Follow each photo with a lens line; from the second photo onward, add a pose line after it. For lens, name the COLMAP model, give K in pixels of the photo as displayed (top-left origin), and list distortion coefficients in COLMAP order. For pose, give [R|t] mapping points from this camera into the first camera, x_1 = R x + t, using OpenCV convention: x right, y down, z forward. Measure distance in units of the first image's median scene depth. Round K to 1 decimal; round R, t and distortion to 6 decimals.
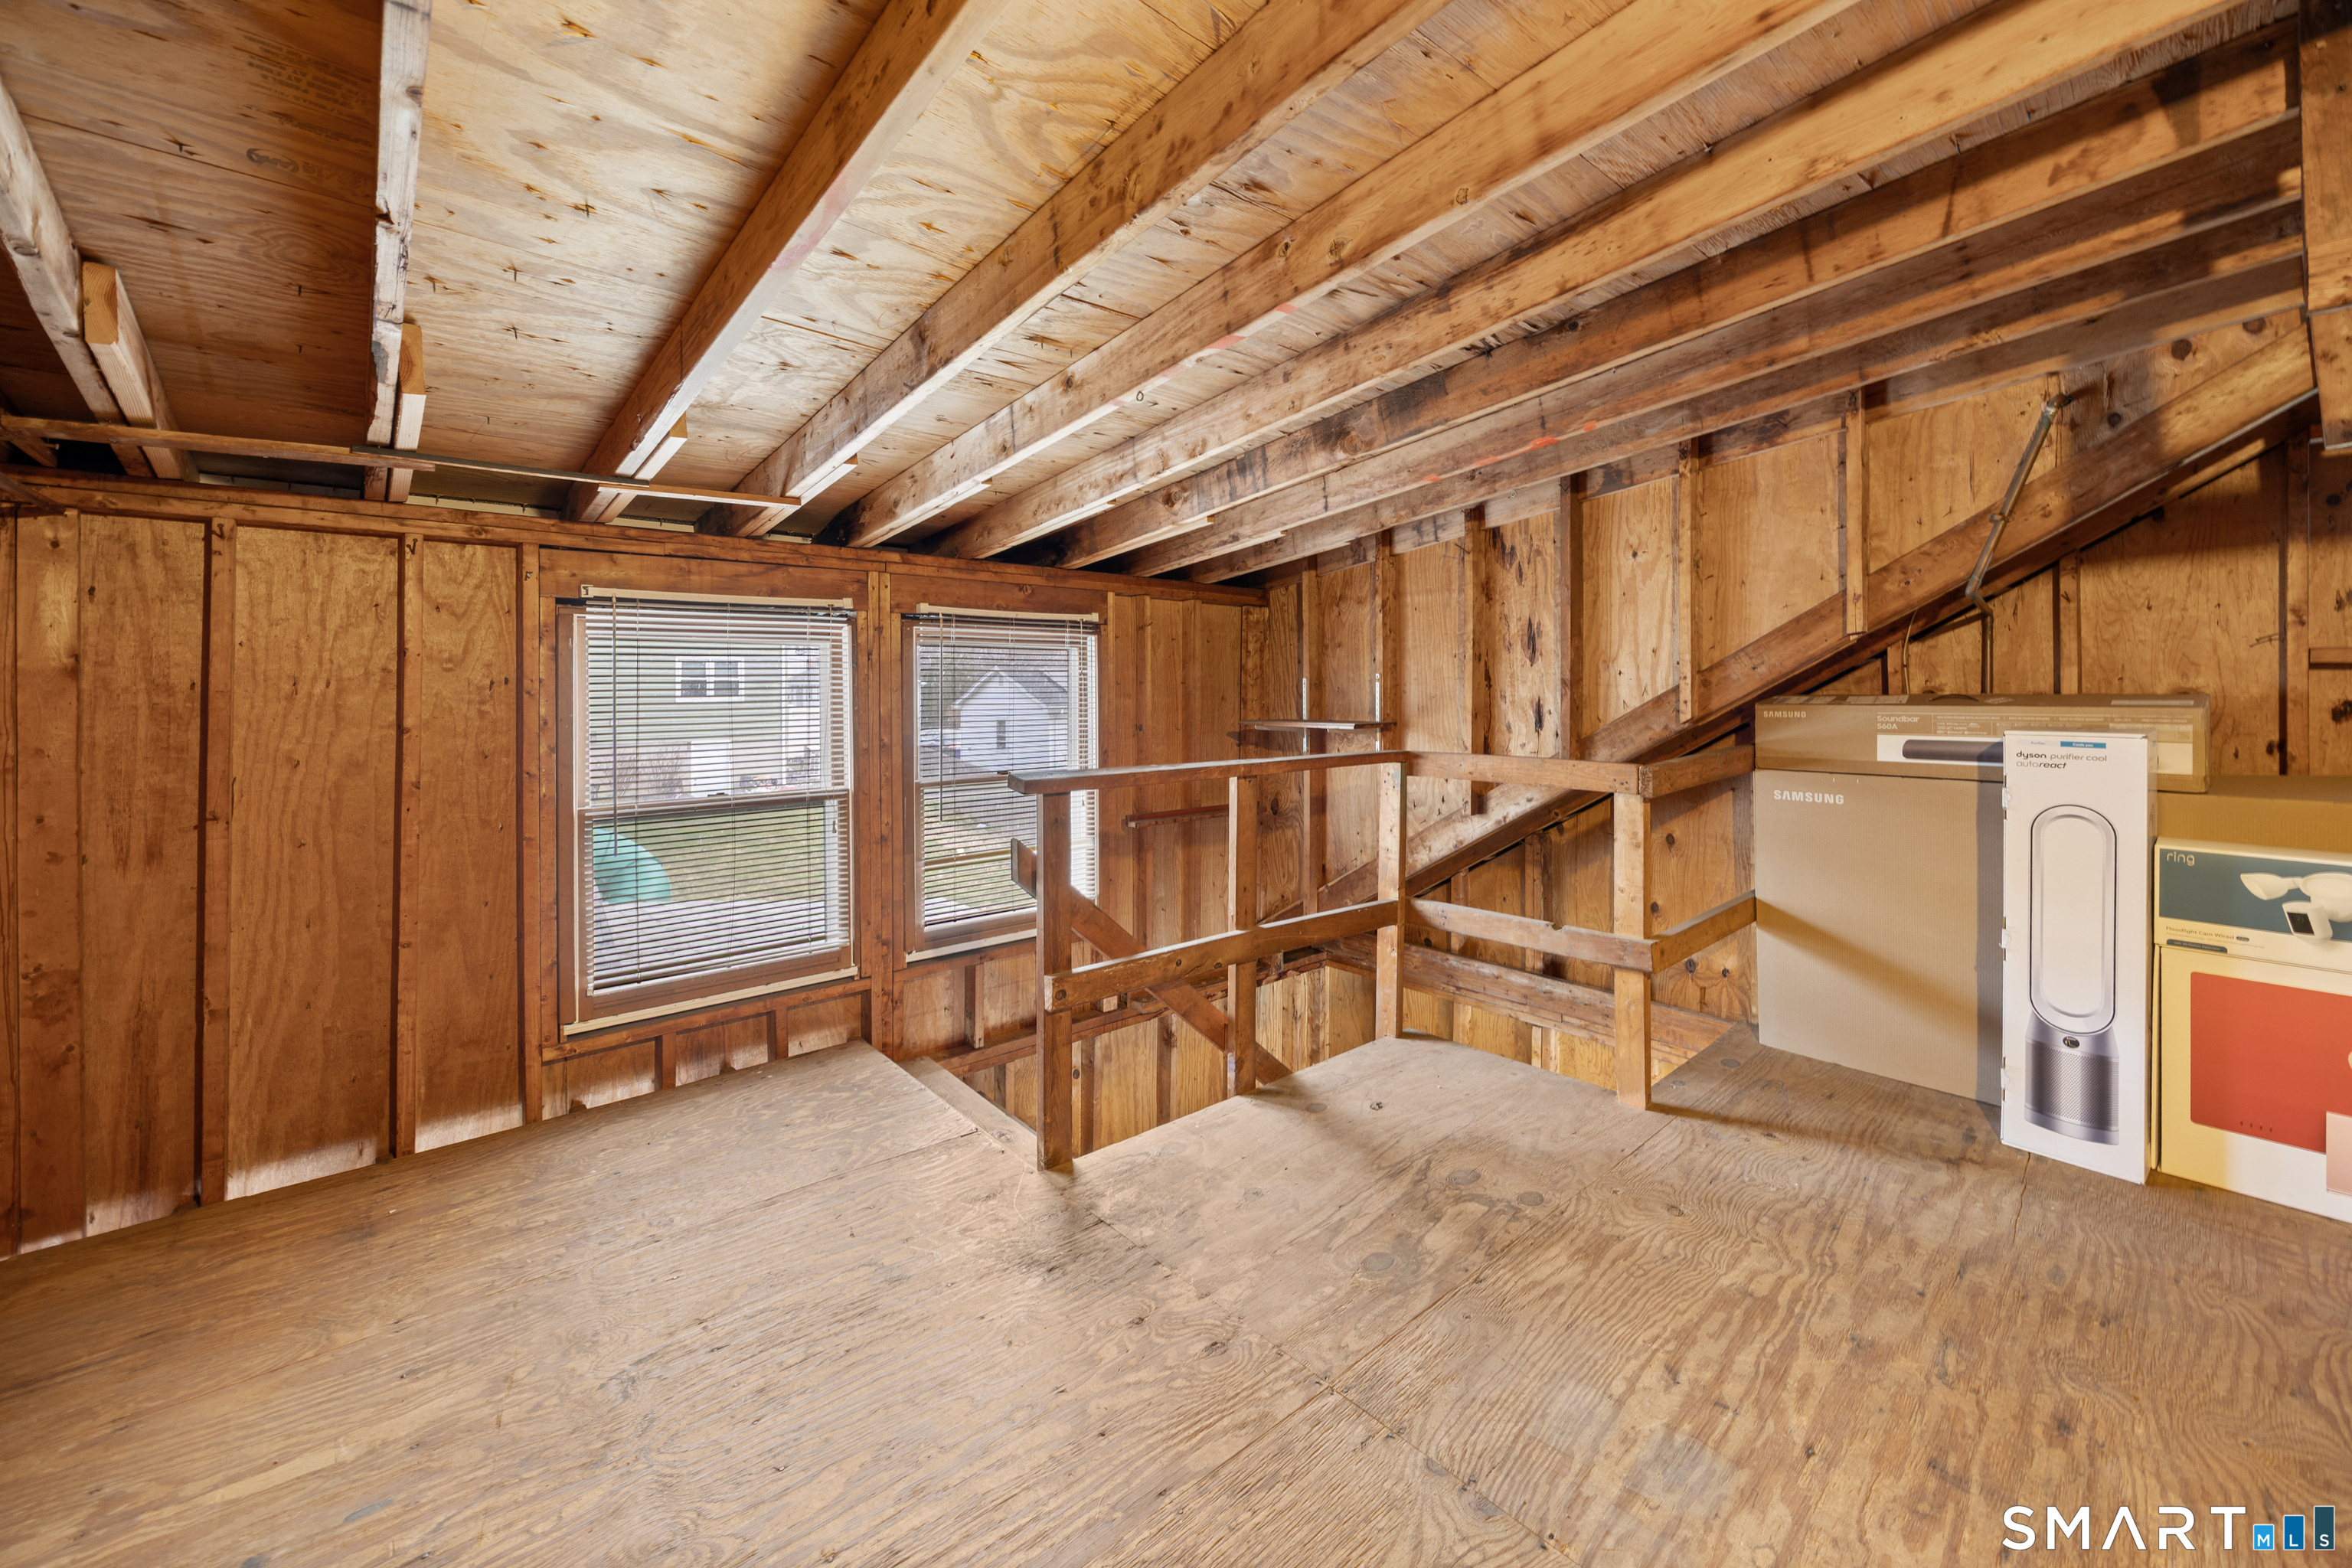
lens RADIAL K [[938.1, 0, 1176.4], [0, 938.1, 665.0], [0, 0, 1]] dist [-0.000058, 0.000018]
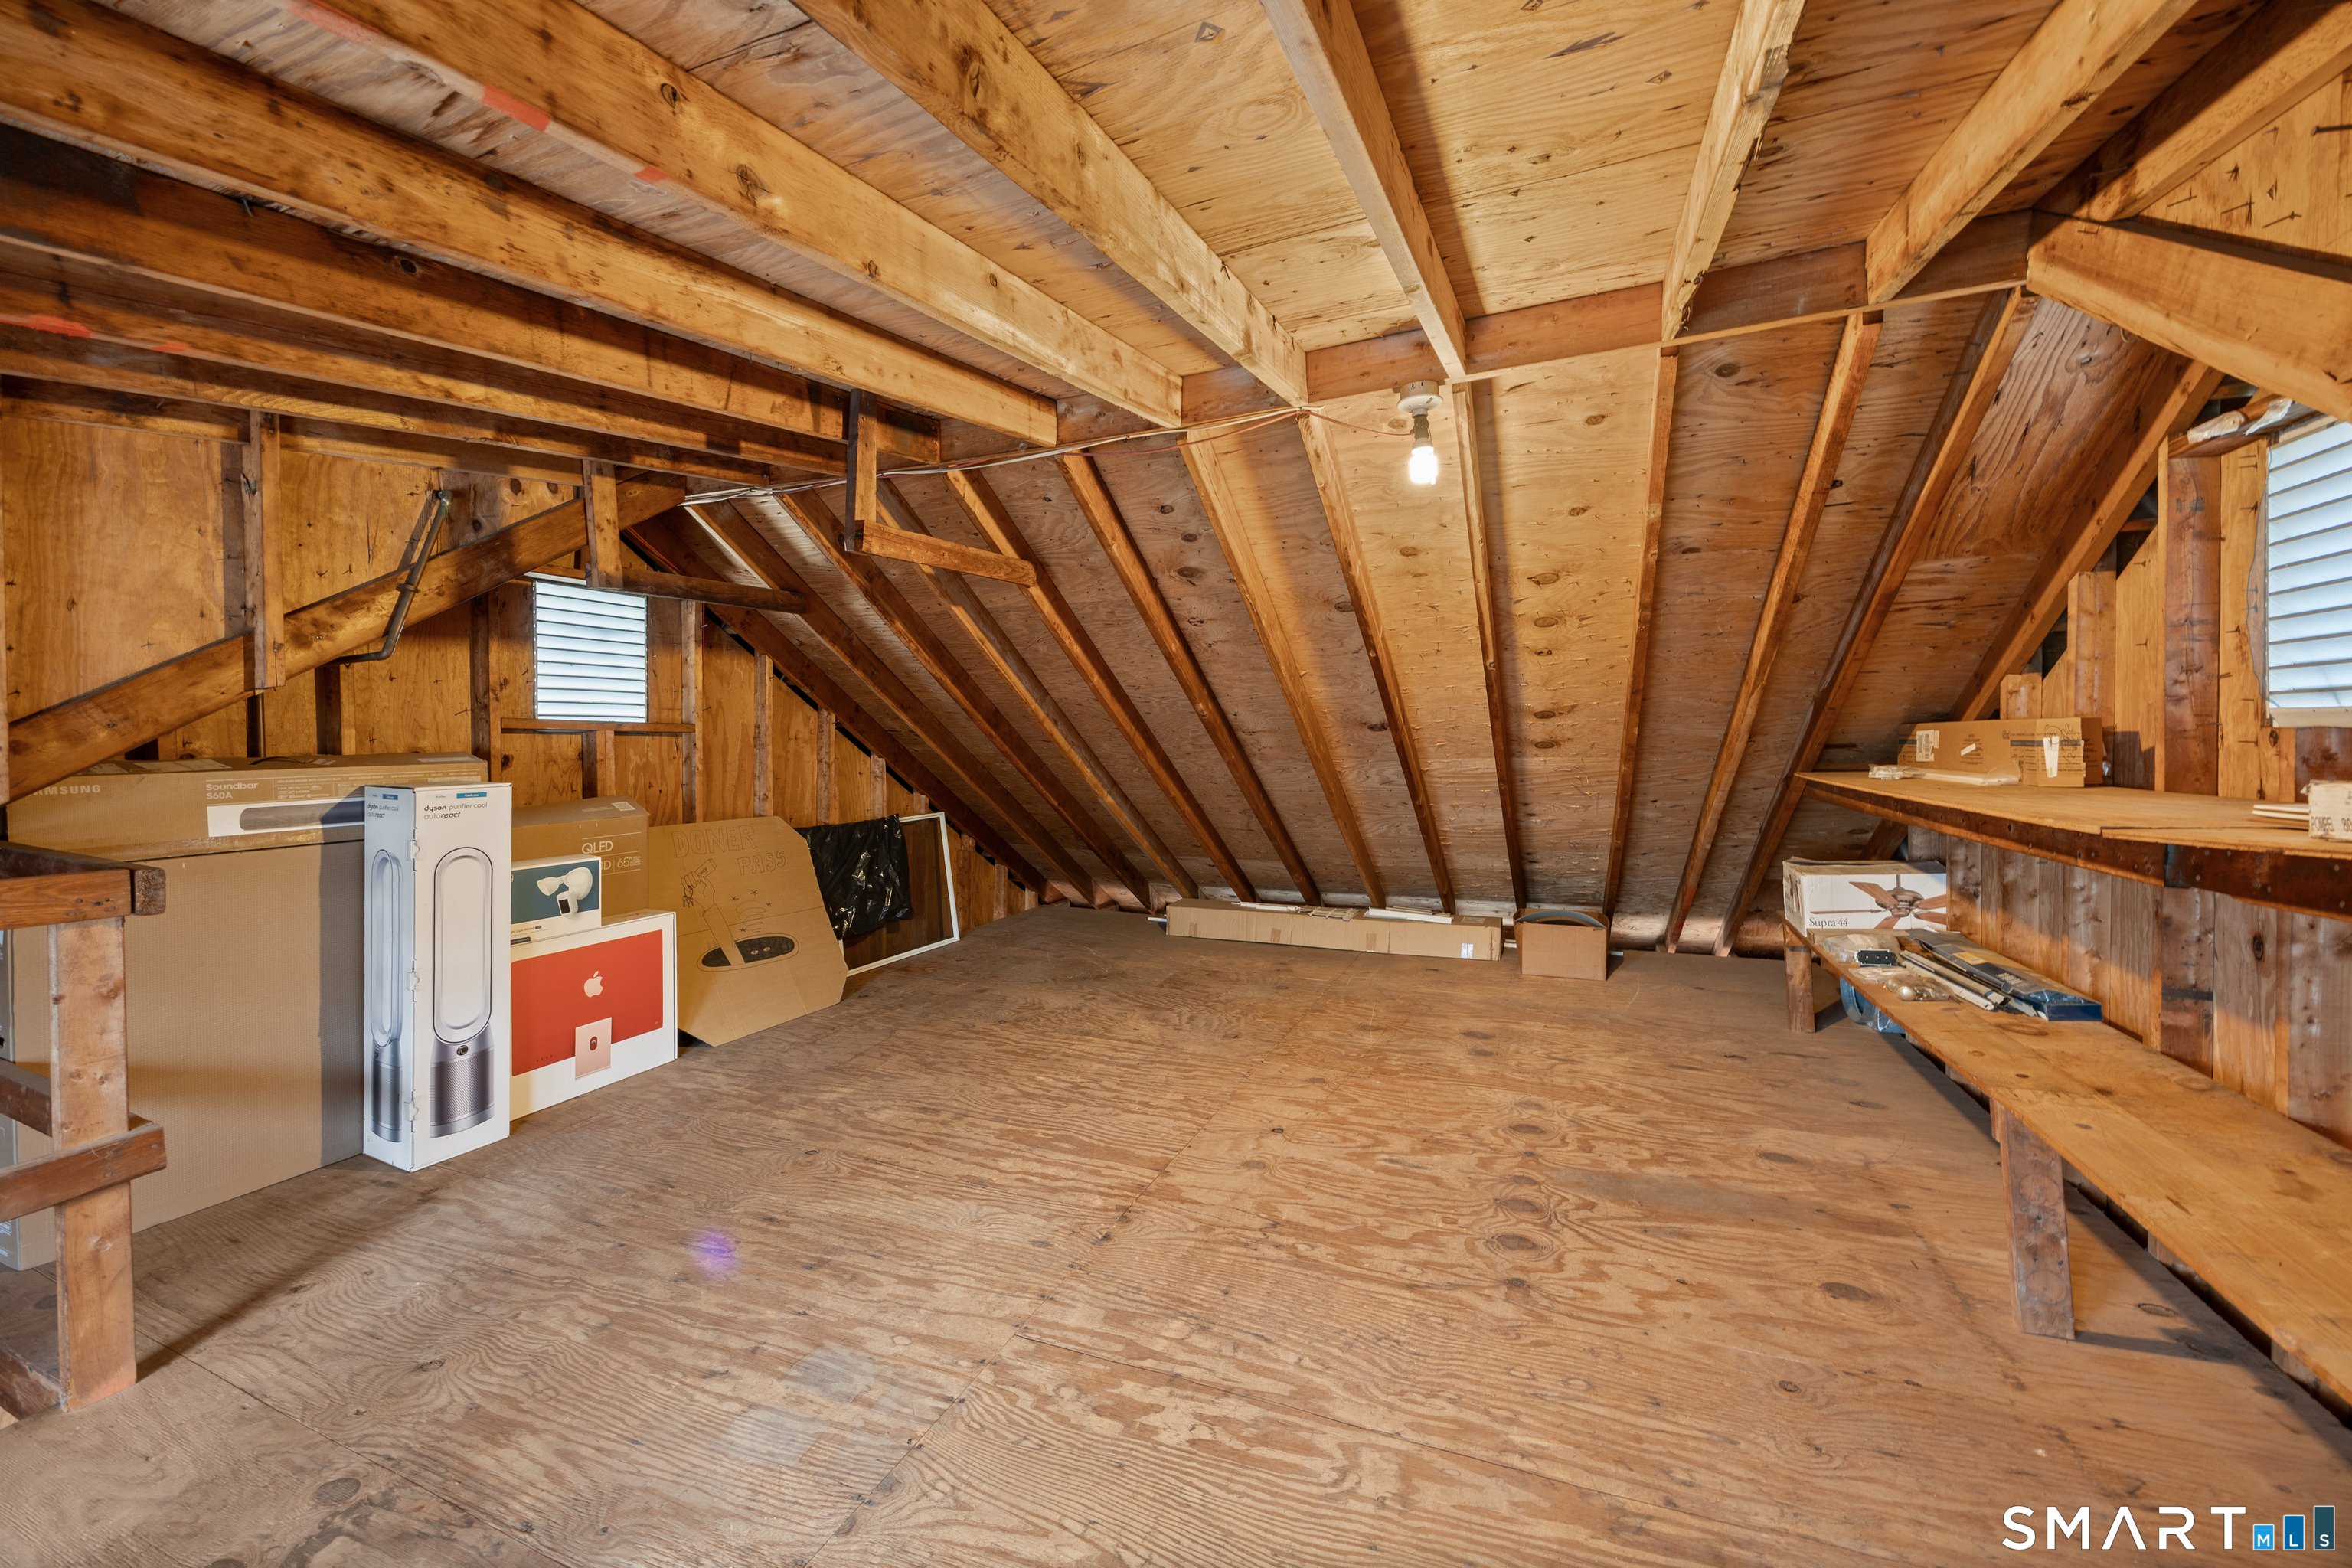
lens RADIAL K [[944.2, 0, 1174.9], [0, 944.2, 753.9], [0, 0, 1]] dist [0.000791, 0.000058]
pose [[-0.445028, -0.010755, 0.895452, -0.514863], [-0.007143, 0.999939, 0.008460, 0.017243], [-0.895488, -0.002631, -0.445078, 0.763316]]
